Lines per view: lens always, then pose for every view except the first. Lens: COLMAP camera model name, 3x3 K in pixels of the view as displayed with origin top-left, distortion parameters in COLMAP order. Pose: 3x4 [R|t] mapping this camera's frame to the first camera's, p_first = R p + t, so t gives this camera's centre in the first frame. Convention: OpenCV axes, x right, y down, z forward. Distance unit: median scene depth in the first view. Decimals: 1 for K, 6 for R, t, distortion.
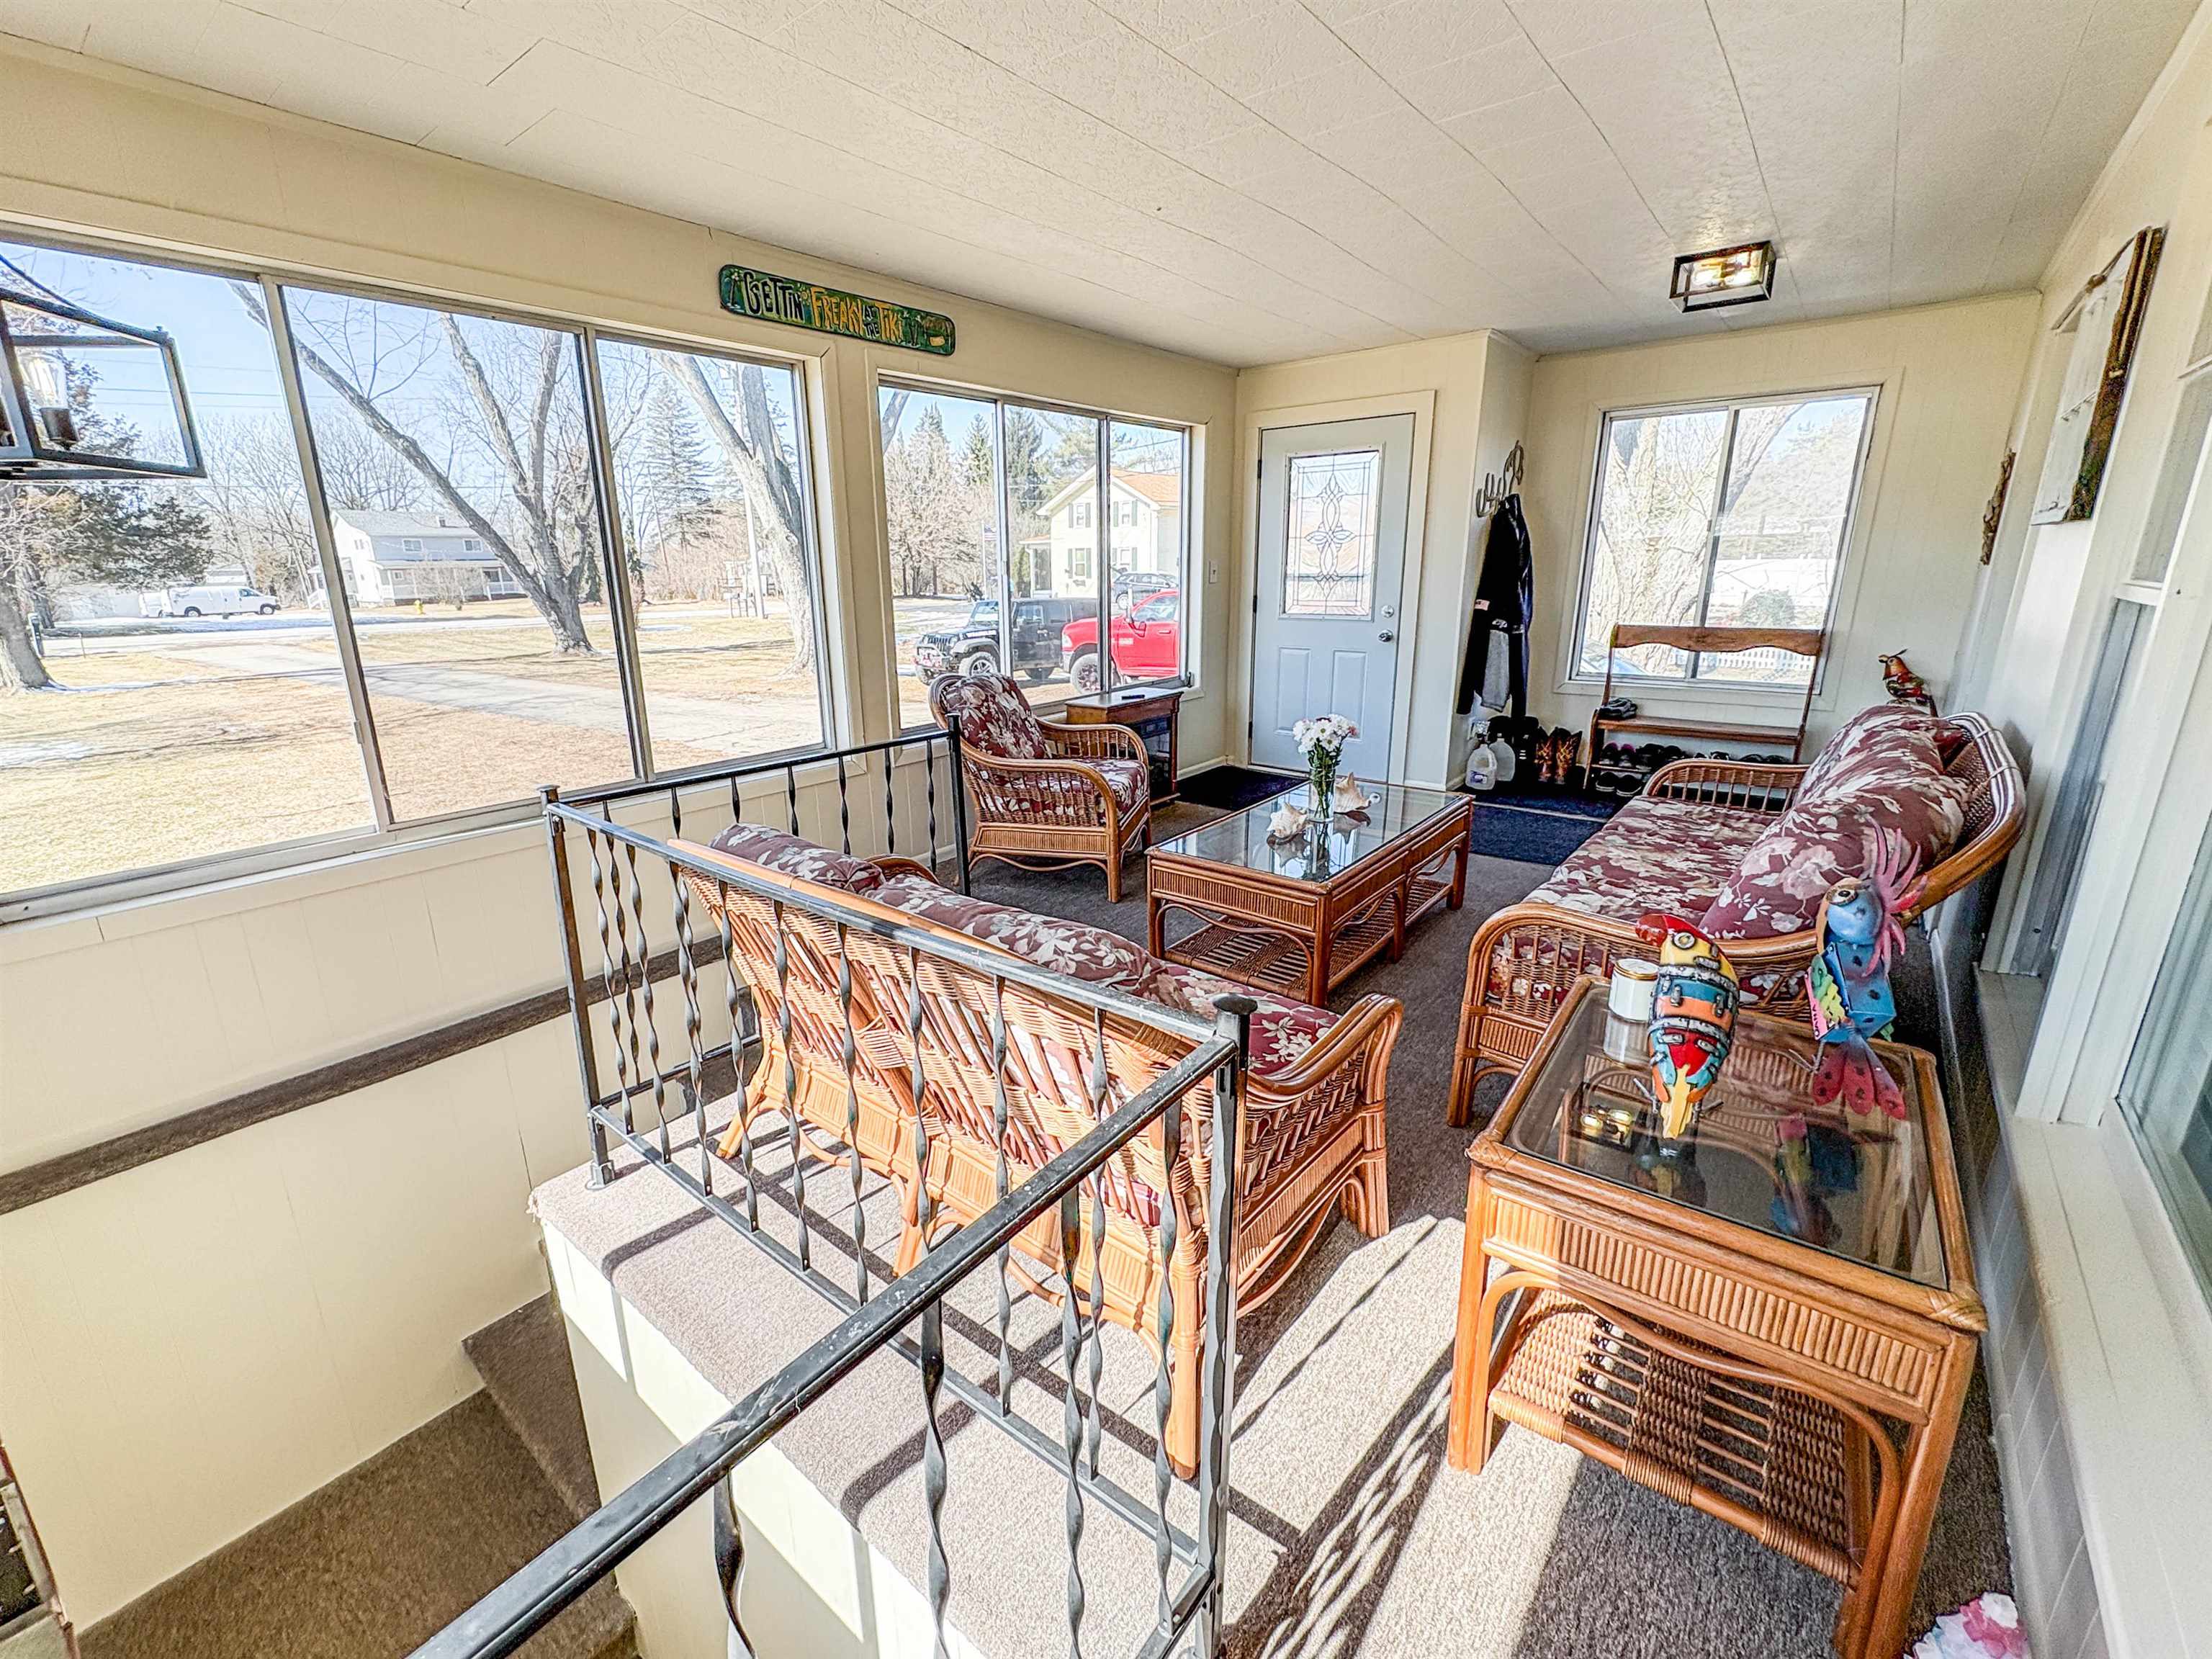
lens RADIAL K [[914.0, 0, 1114.2], [0, 914.0, 825.9], [0, 0, 1]] dist [0.002251, 0.000239]
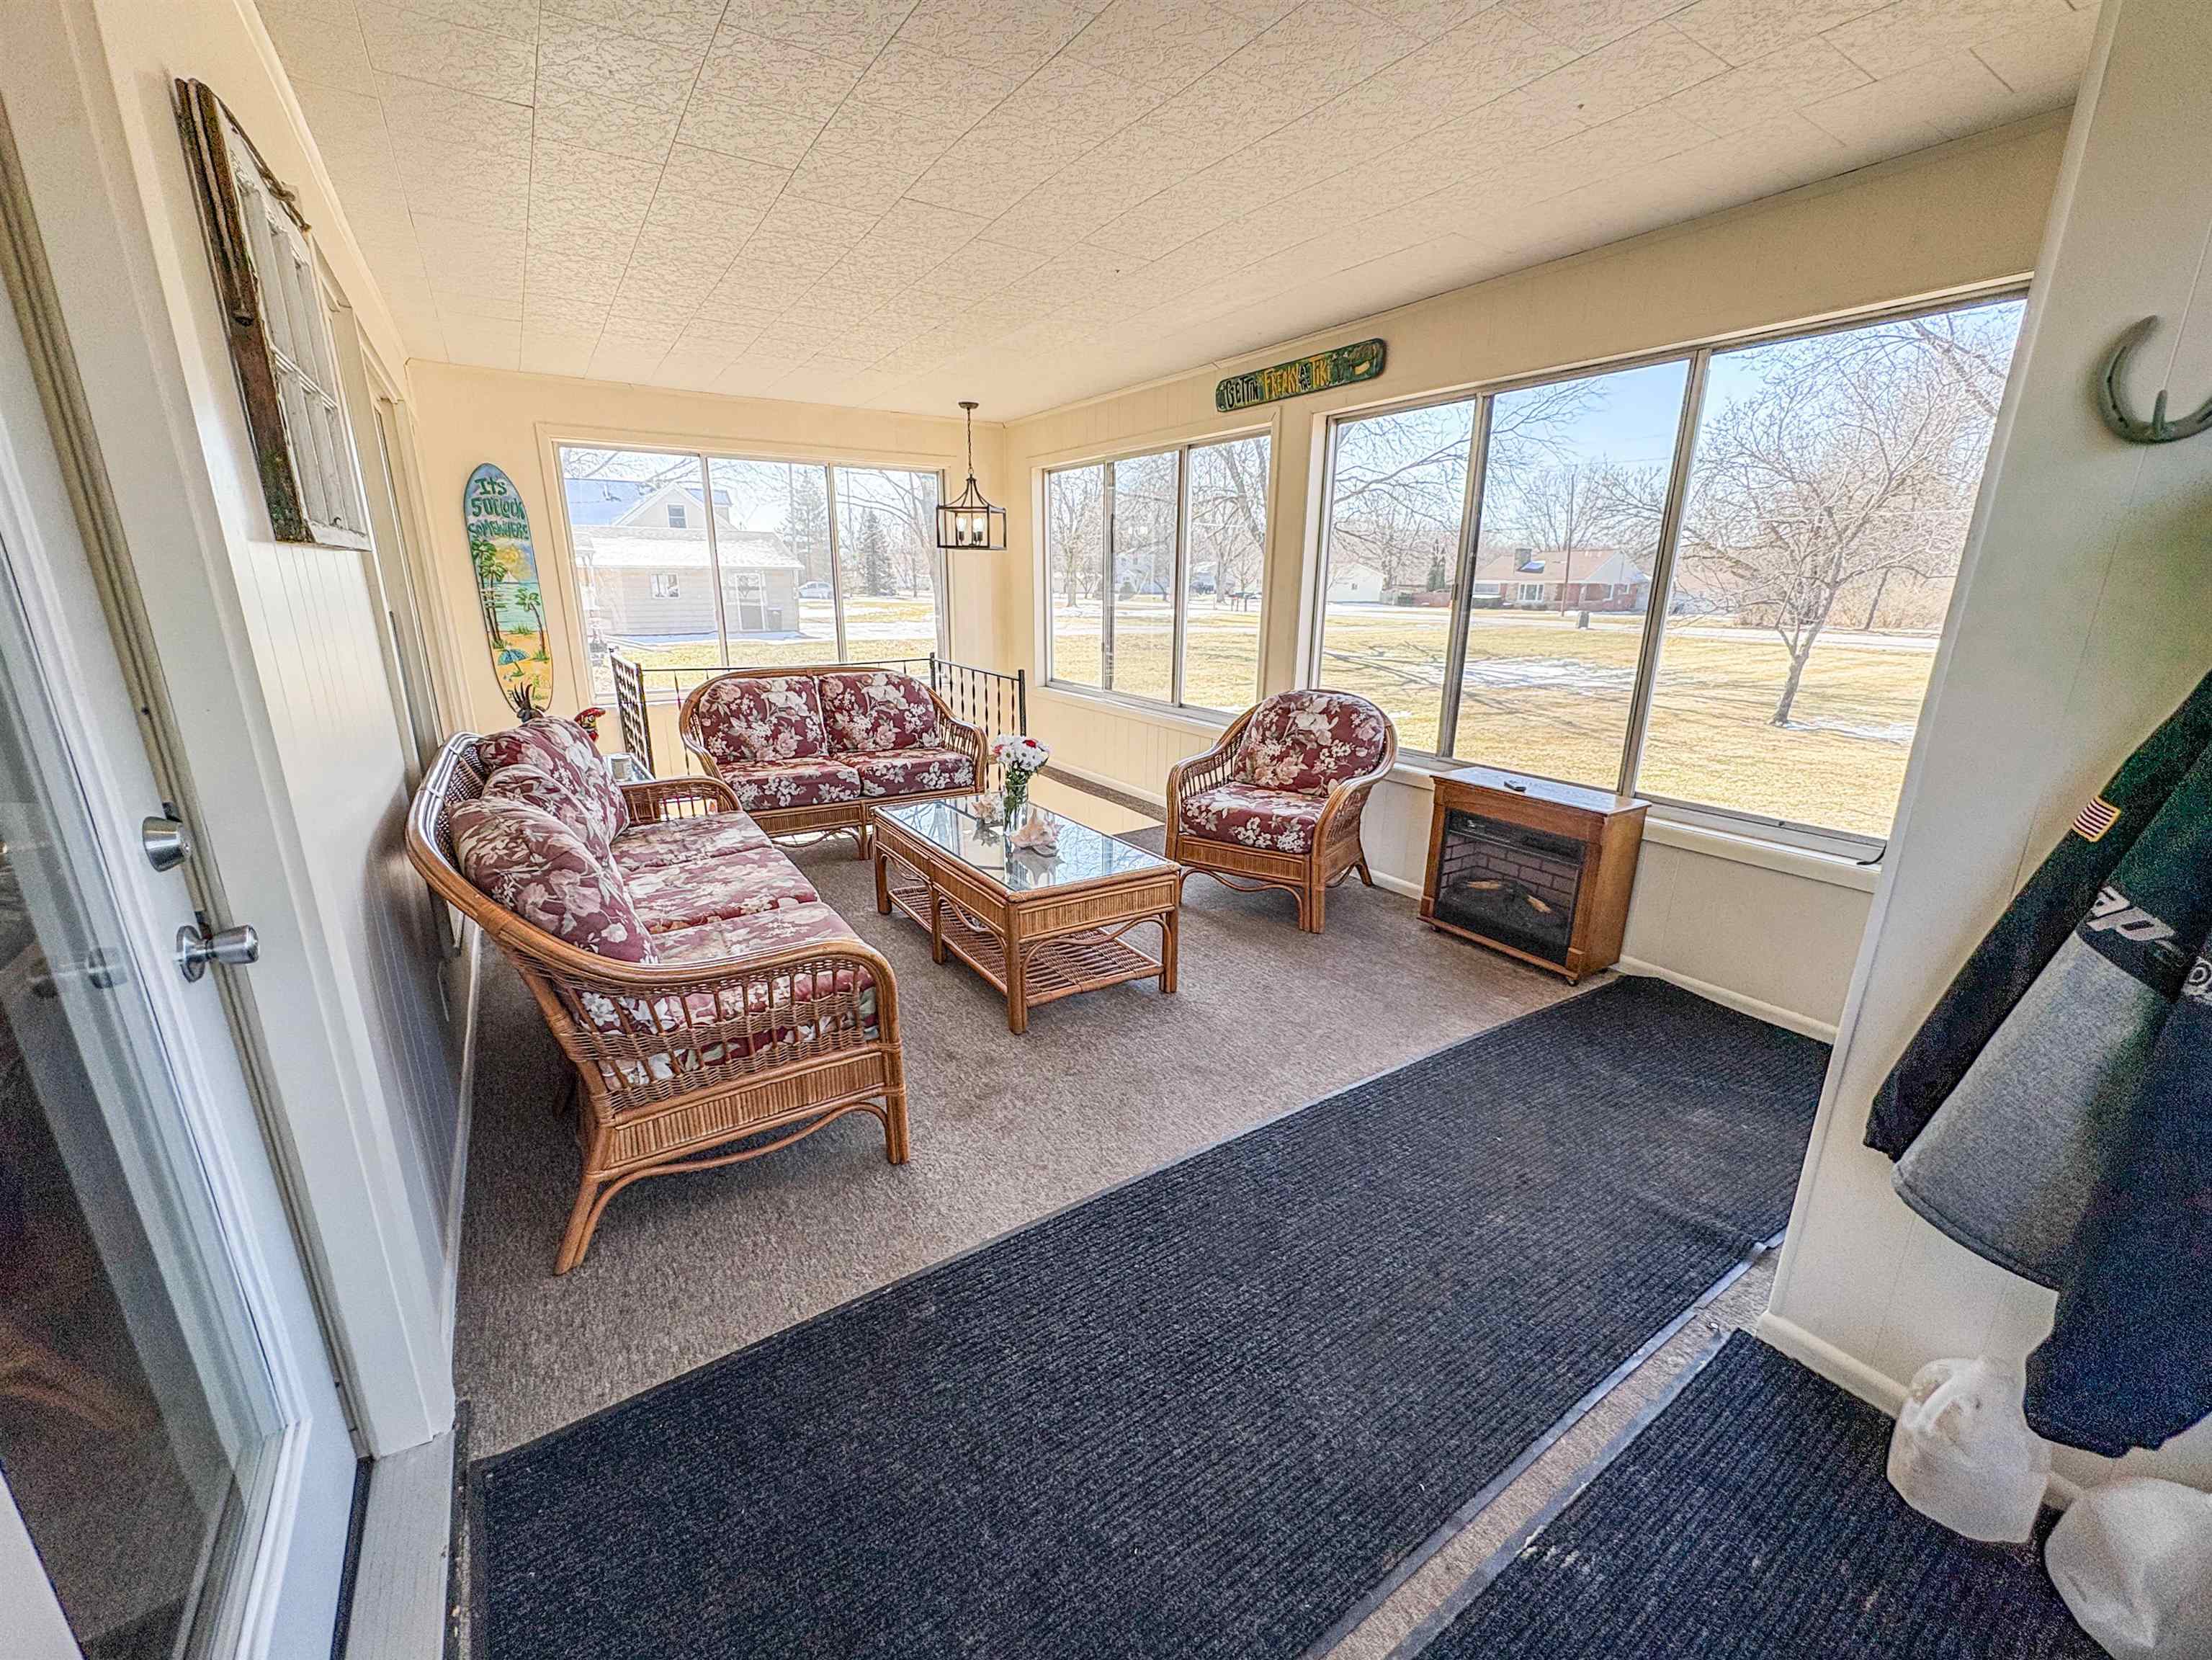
lens RADIAL K [[896.3, 0, 1108.8], [0, 896.3, 823.3], [0, 0, 1]] dist [-0.001760, -0.000138]
pose [[-0.322989, 0.266715, -0.908043, 1.069303], [-0.272324, 0.892696, 0.359072, -0.388842], [0.906376, 0.363258, -0.215698, 1.260922]]
